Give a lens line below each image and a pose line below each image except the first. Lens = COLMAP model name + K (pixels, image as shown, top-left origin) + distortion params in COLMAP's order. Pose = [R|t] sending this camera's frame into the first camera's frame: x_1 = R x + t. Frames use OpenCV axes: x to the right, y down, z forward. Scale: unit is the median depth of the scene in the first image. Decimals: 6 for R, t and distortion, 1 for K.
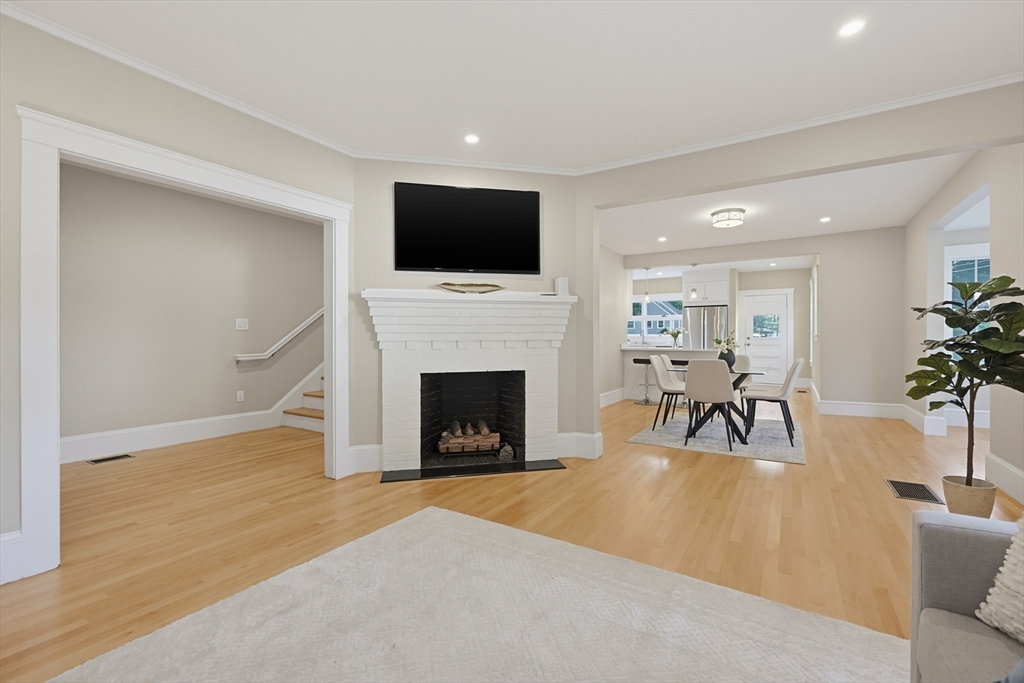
lens RADIAL K [[442.6, 0, 512.3], [0, 442.6, 339.4], [0, 0, 1]] dist [-0.004759, 0.001447]
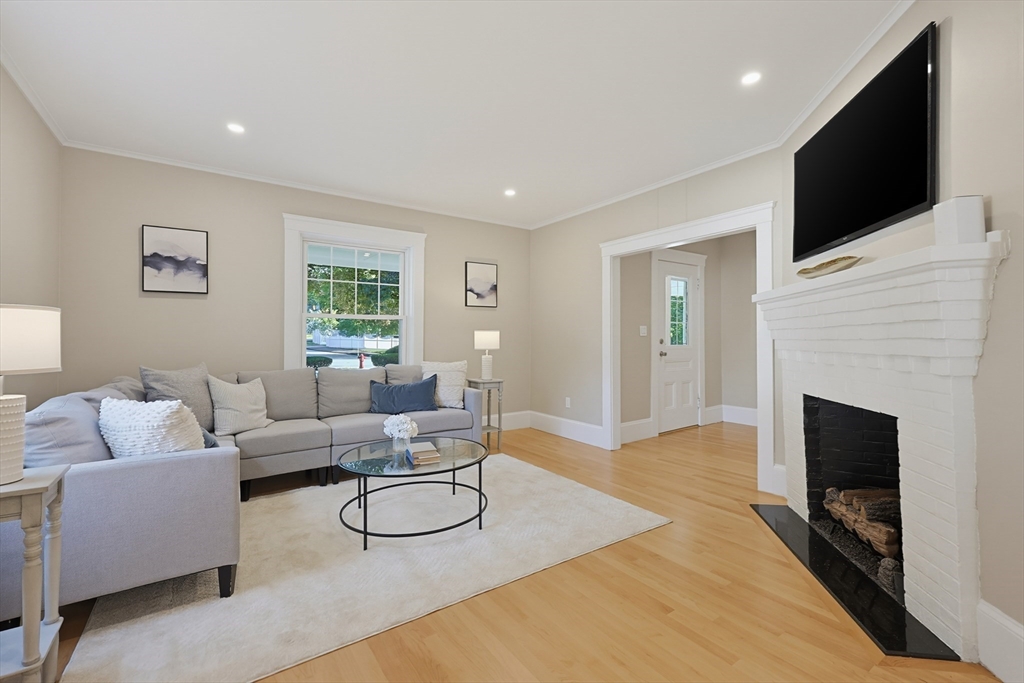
lens RADIAL K [[442.6, 0, 532.3], [0, 442.6, 333.8], [0, 0, 1]] dist [-0.004759, 0.001447]
pose [[-0.358398, -0.009247, -0.933523, 0.638810], [-0.000333, 0.999952, -0.009777, -0.017325], [0.933569, -0.003193, -0.358384, 0.814041]]
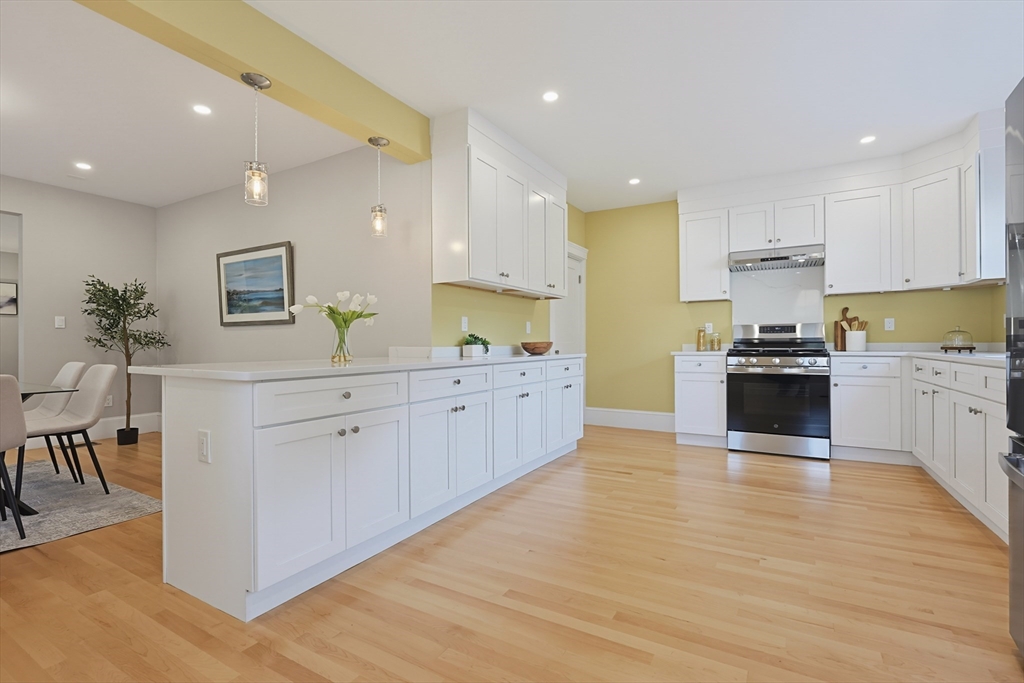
lens RADIAL K [[442.6, 0, 511.1], [0, 442.6, 344.5], [0, 0, 1]] dist [-0.004759, 0.001447]
pose [[0.058979, -0.003602, -0.998253, 1.408996], [0.000603, 0.999993, -0.003572, 0.020454], [0.998259, -0.000391, 0.058981, 2.259785]]
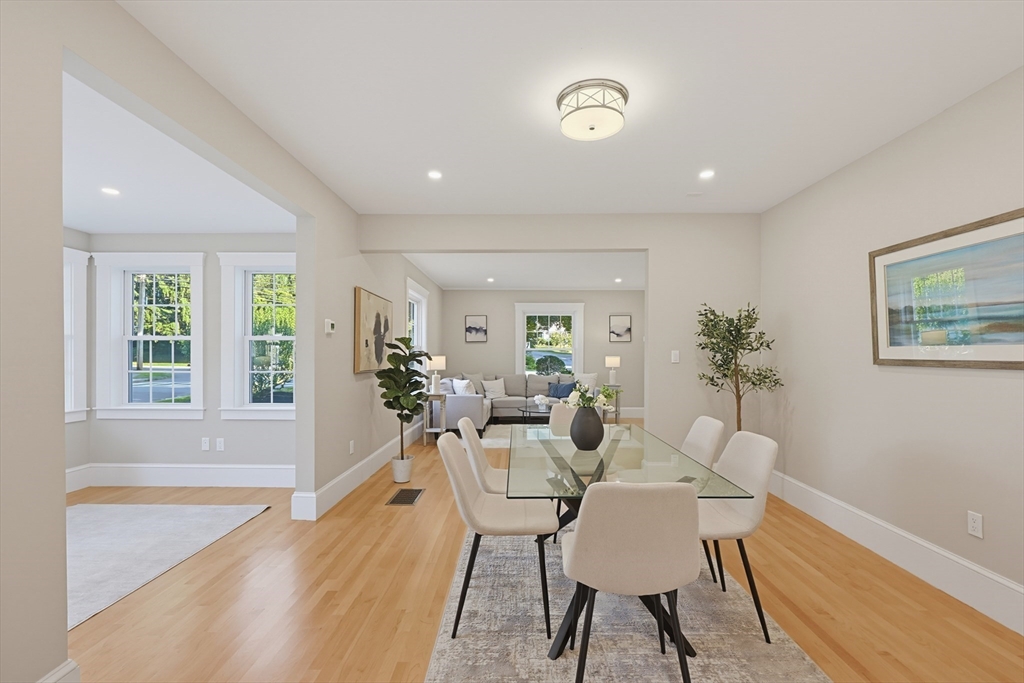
lens RADIAL K [[442.6, 0, 516.3], [0, 442.6, 357.4], [0, 0, 1]] dist [-0.004759, 0.001447]
pose [[-0.847047, 0.000848, -0.531517, 1.095176], [-0.003922, 0.999962, 0.007846, -0.050375], [0.531503, 0.008730, -0.847011, 1.858197]]
